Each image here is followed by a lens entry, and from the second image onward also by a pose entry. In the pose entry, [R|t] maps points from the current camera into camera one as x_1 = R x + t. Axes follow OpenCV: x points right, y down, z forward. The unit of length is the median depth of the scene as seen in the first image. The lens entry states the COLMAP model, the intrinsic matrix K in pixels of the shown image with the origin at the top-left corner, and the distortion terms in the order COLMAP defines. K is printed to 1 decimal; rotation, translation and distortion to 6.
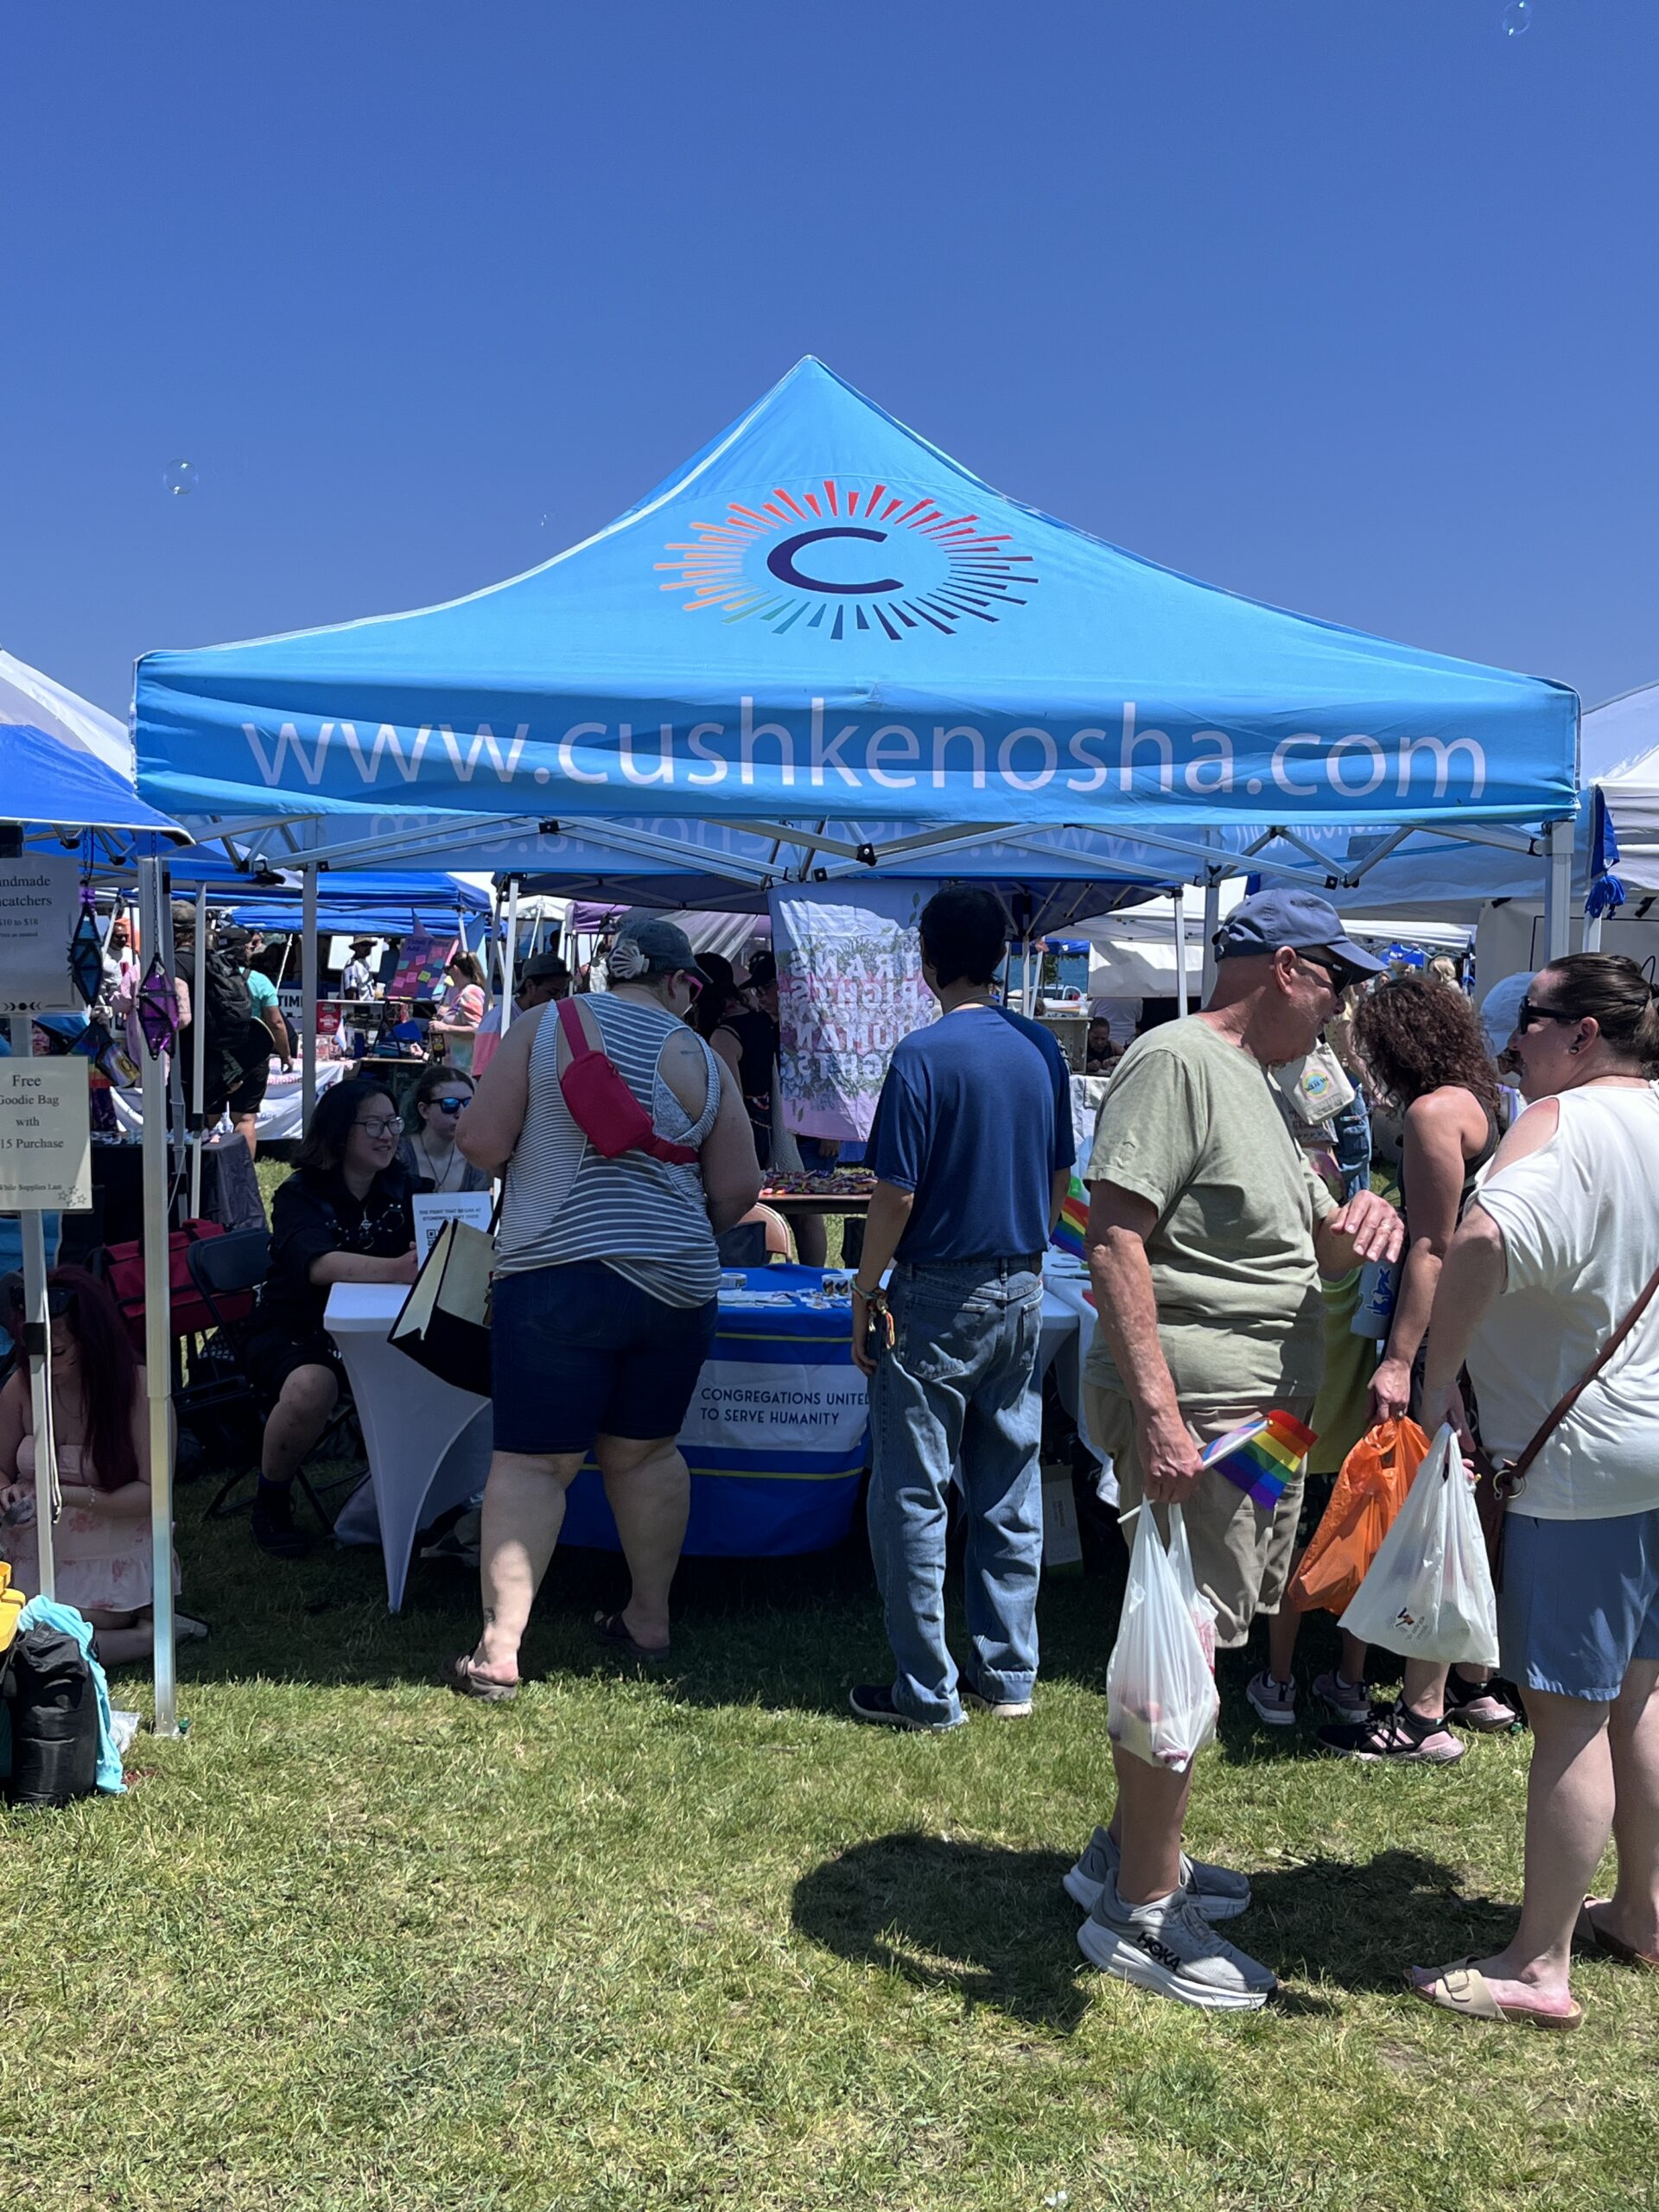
lens RADIAL K [[2478.9, 0, 831.9], [0, 2478.9, 1180.5], [0, 0, 1]] dist [0.068168, -0.162205]
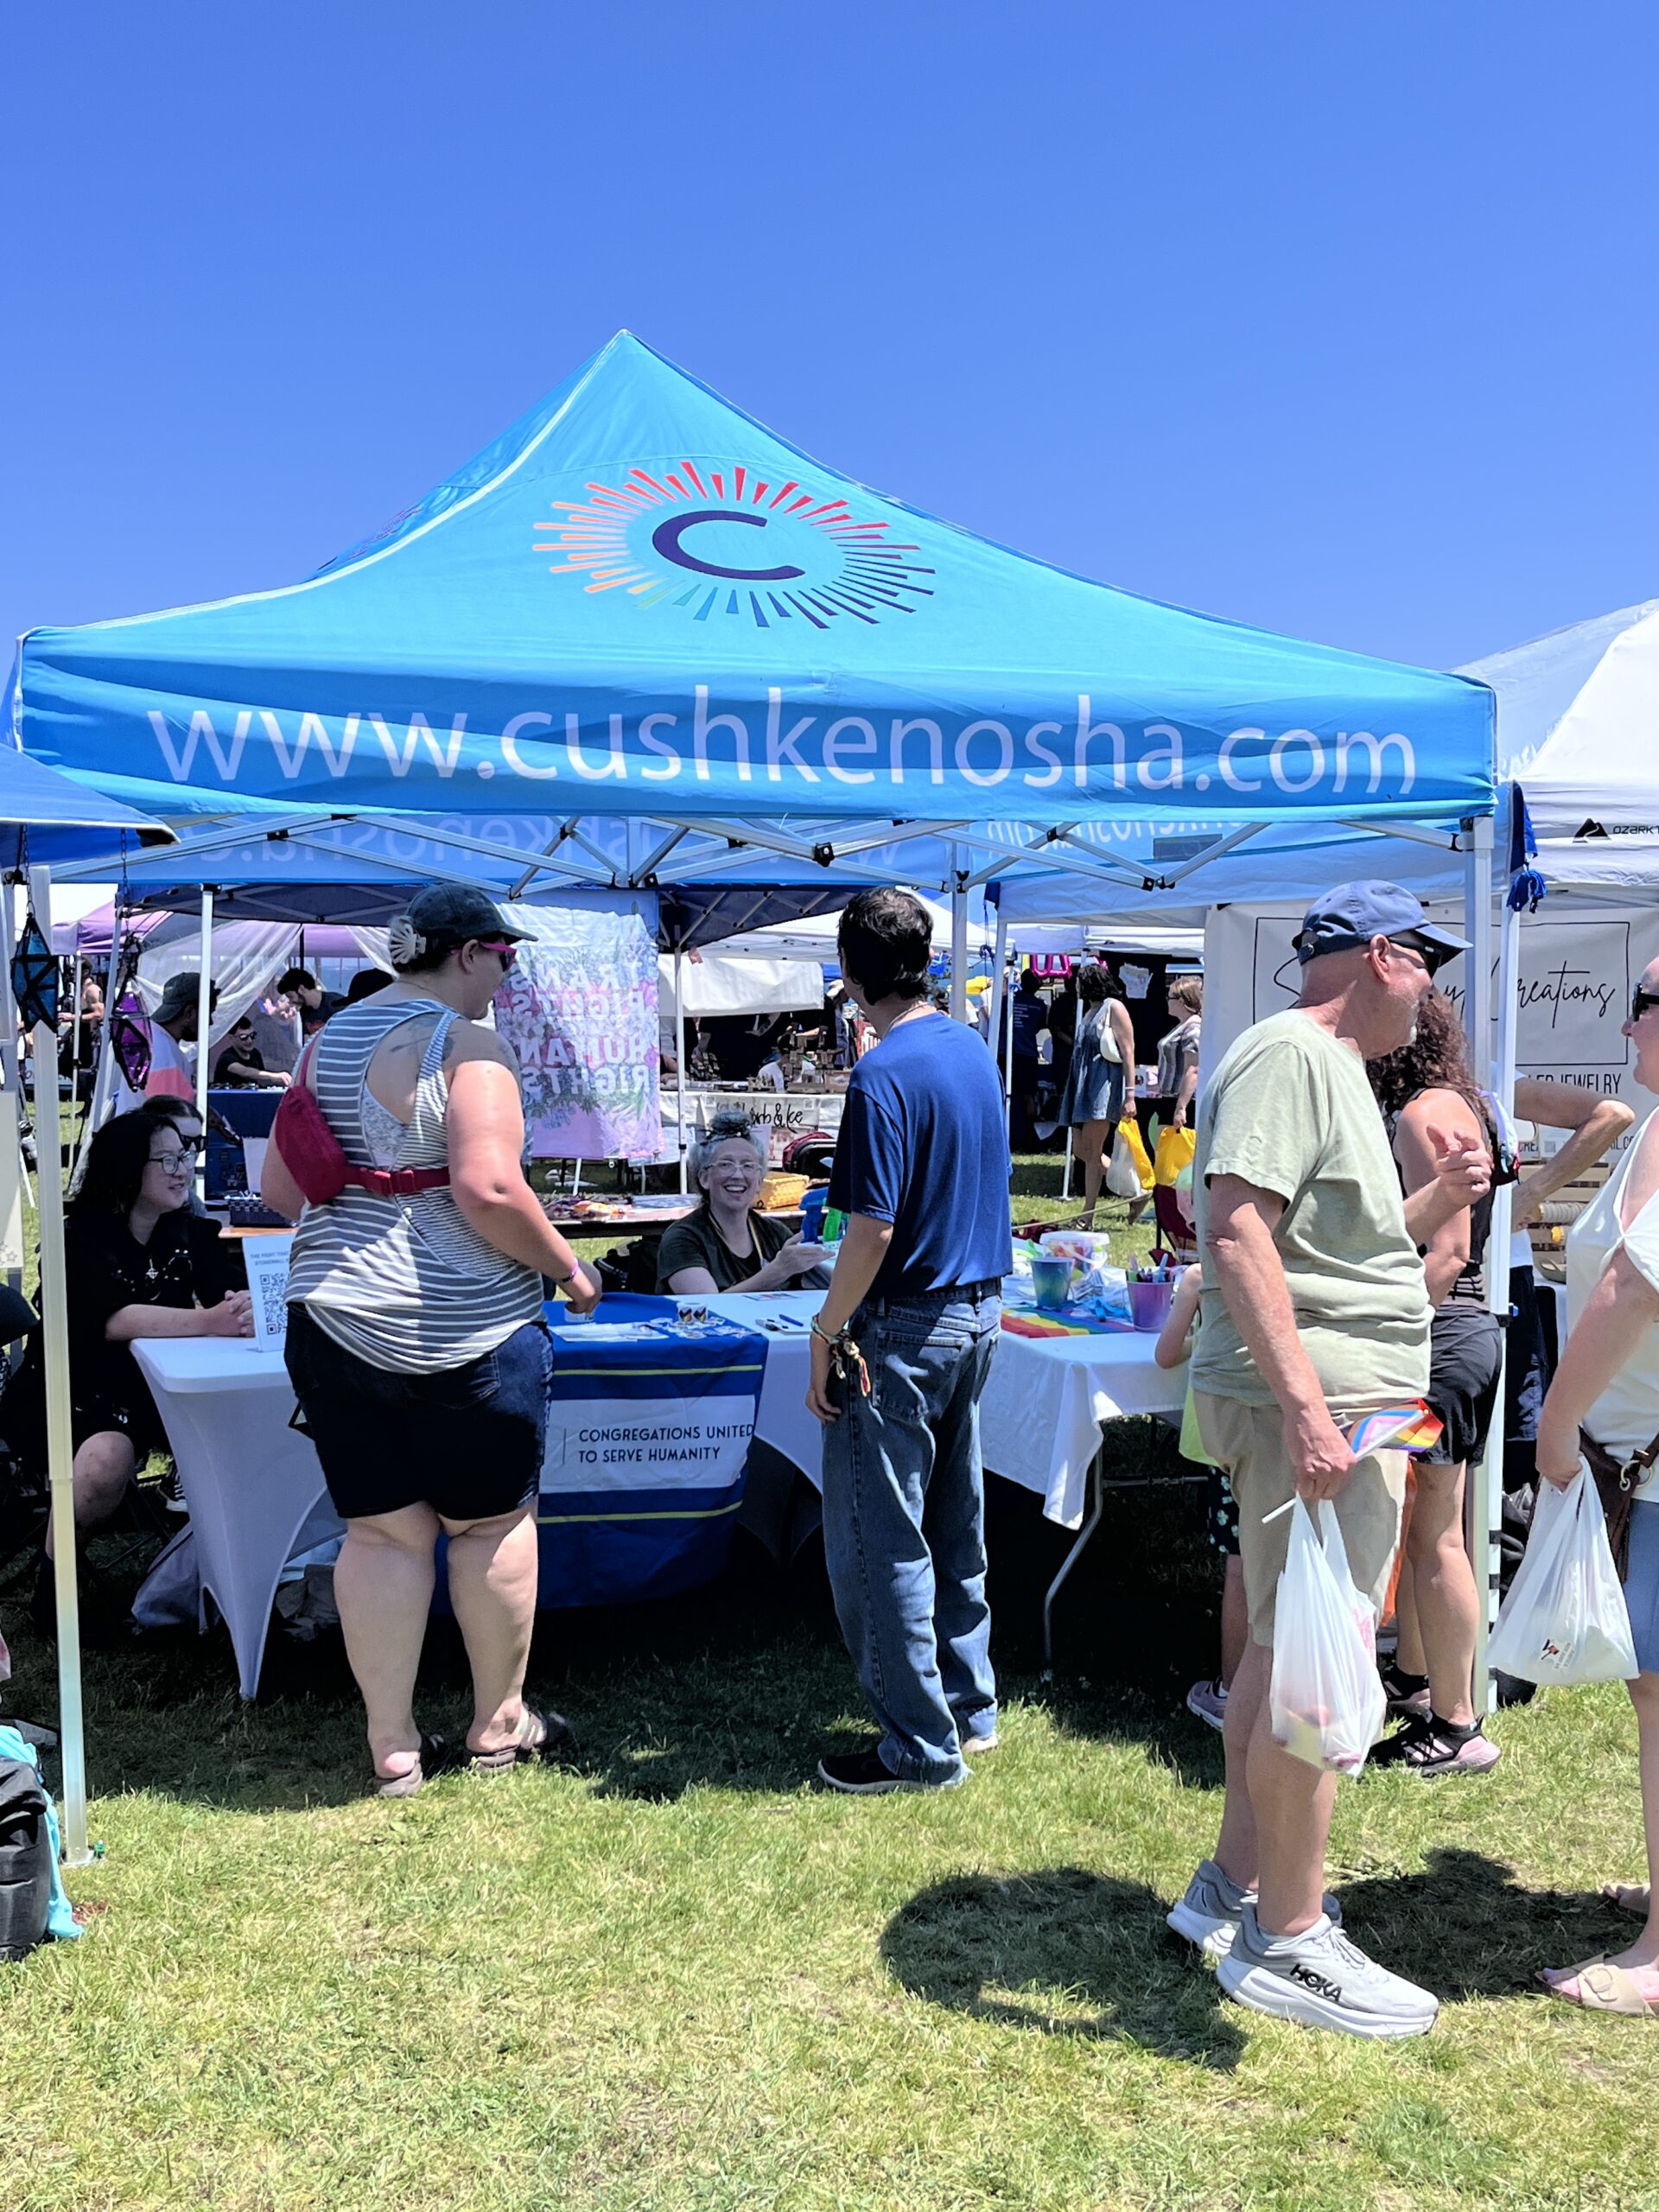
lens RADIAL K [[2478.9, 0, 831.9], [0, 2478.9, 1180.5], [0, 0, 1]] dist [0.068168, -0.162205]
pose [[0.971577, -0.039186, 0.233460, -0.207148], [0.040233, 0.999190, 0.000276, -0.007441], [-0.233281, 0.009124, 0.972366, 0.080869]]
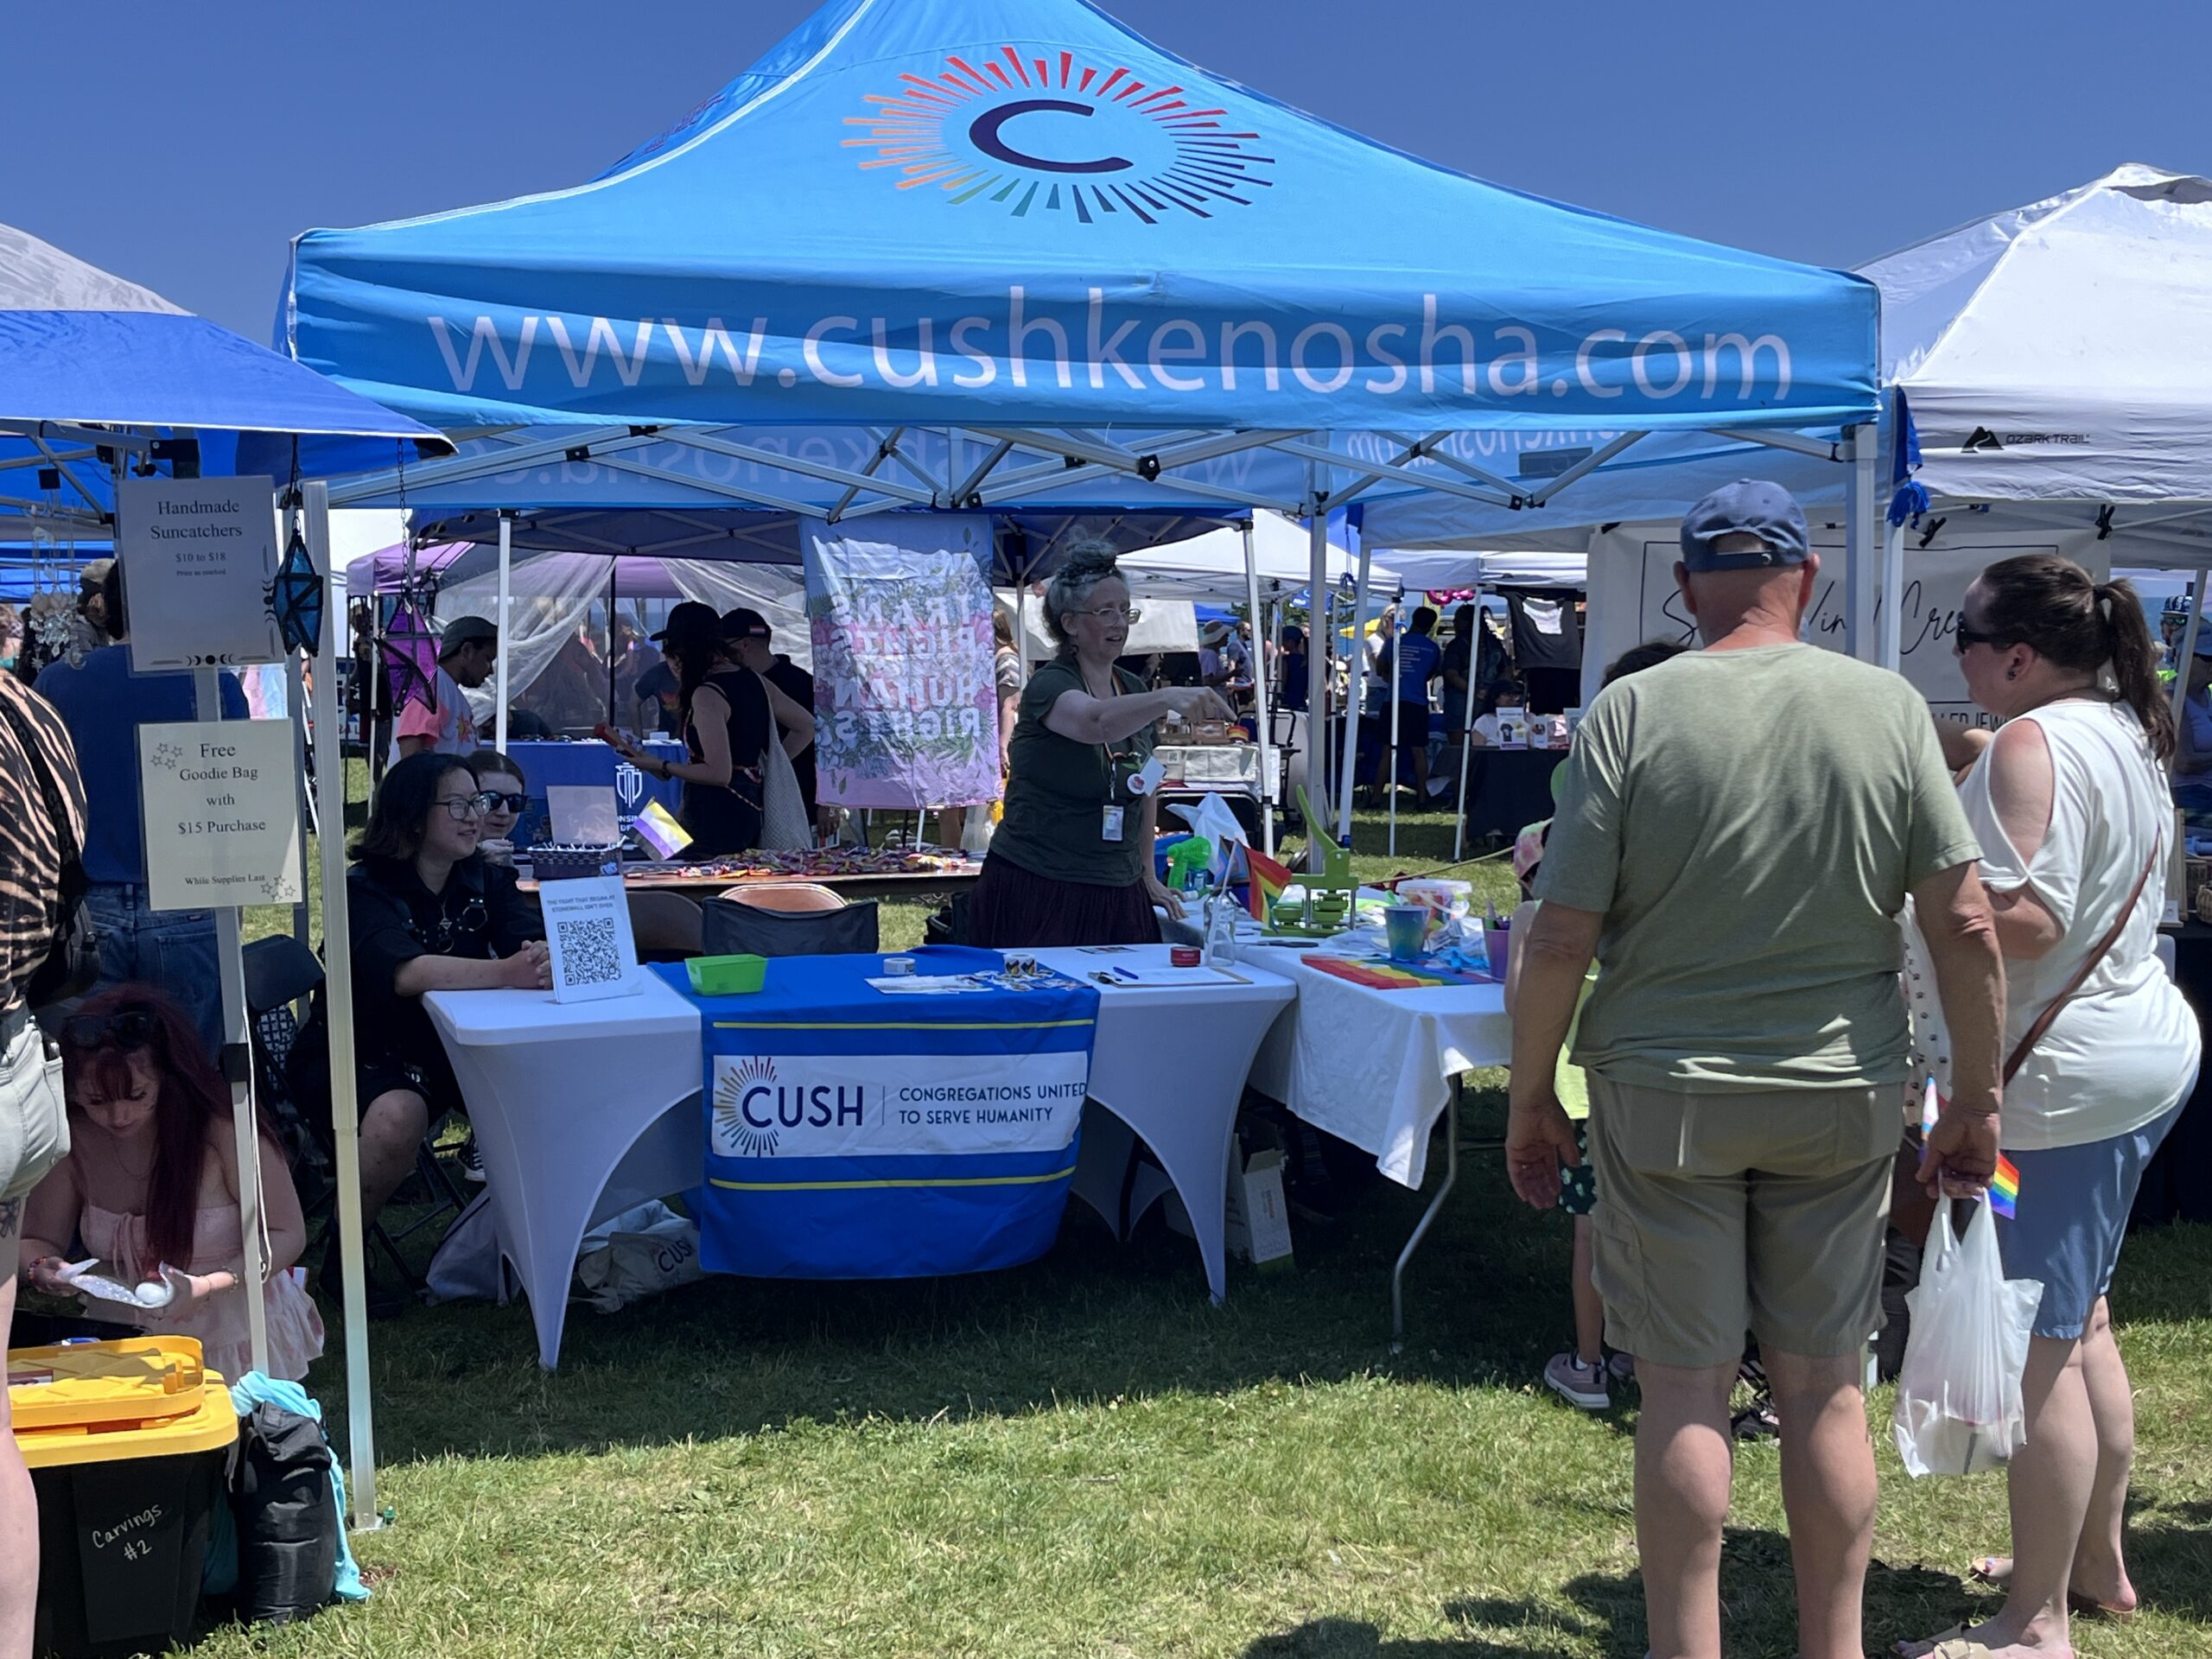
lens RADIAL K [[2763.8, 0, 1156.7], [0, 2763.8, 926.0], [0, 0, 1]] dist [0.046902, -0.066529]
pose [[0.976707, -0.045854, 0.209623, -0.196162], [0.041551, 0.998826, 0.024887, 0.007411], [-0.210518, -0.015598, 0.977466, 0.033787]]
